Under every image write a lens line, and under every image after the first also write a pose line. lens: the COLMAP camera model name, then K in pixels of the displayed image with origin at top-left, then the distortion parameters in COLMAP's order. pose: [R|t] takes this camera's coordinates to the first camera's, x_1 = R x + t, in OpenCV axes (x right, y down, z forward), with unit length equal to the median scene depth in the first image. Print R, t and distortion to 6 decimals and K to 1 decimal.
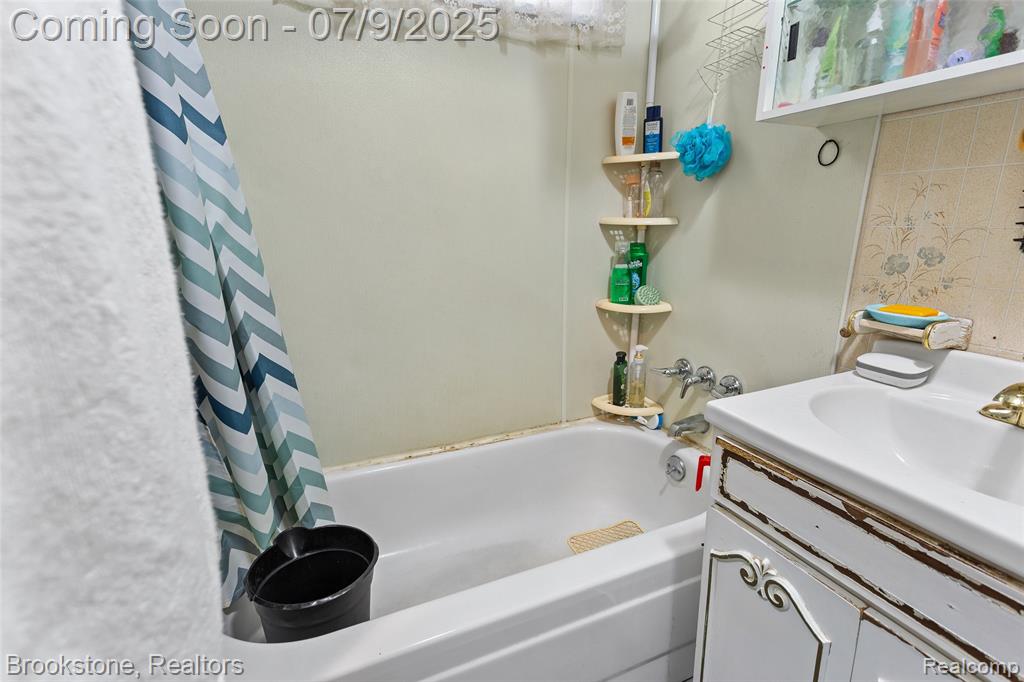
lens RADIAL K [[495.0, 0, 512.7], [0, 495.0, 336.7], [0, 0, 1]] dist [0.001749, 0.002142]
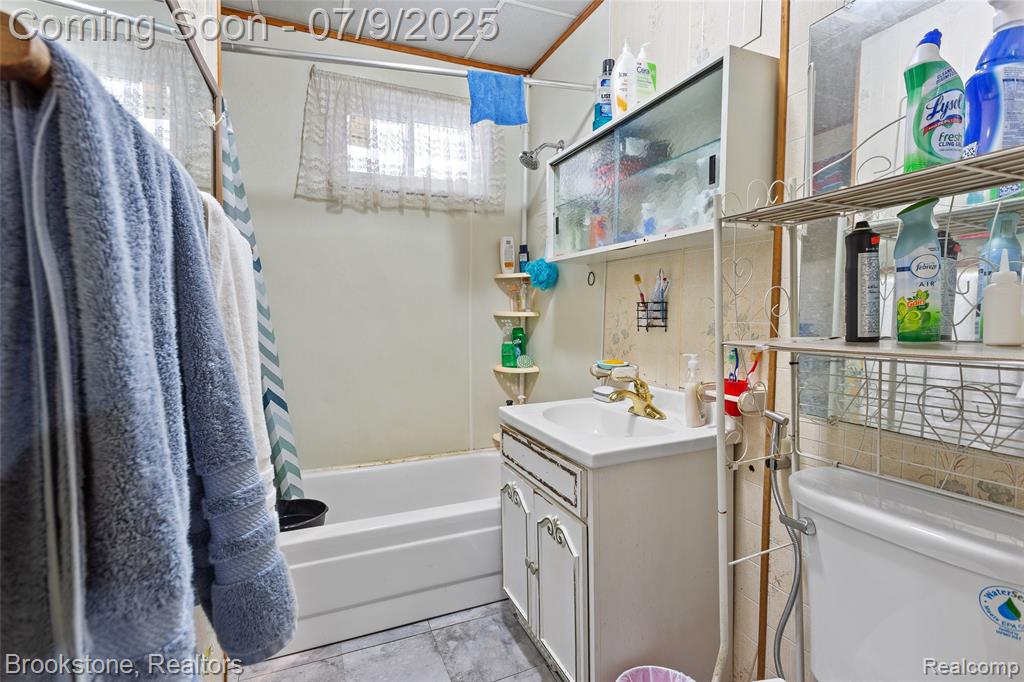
lens RADIAL K [[495.0, 0, 513.3], [0, 495.0, 334.2], [0, 0, 1]] dist [0.001749, 0.002142]
pose [[0.999957, 0.006798, -0.006365, 0.290191], [-0.007835, 0.983546, -0.180486, 0.126739], [0.005034, 0.180528, 0.983557, -0.595652]]
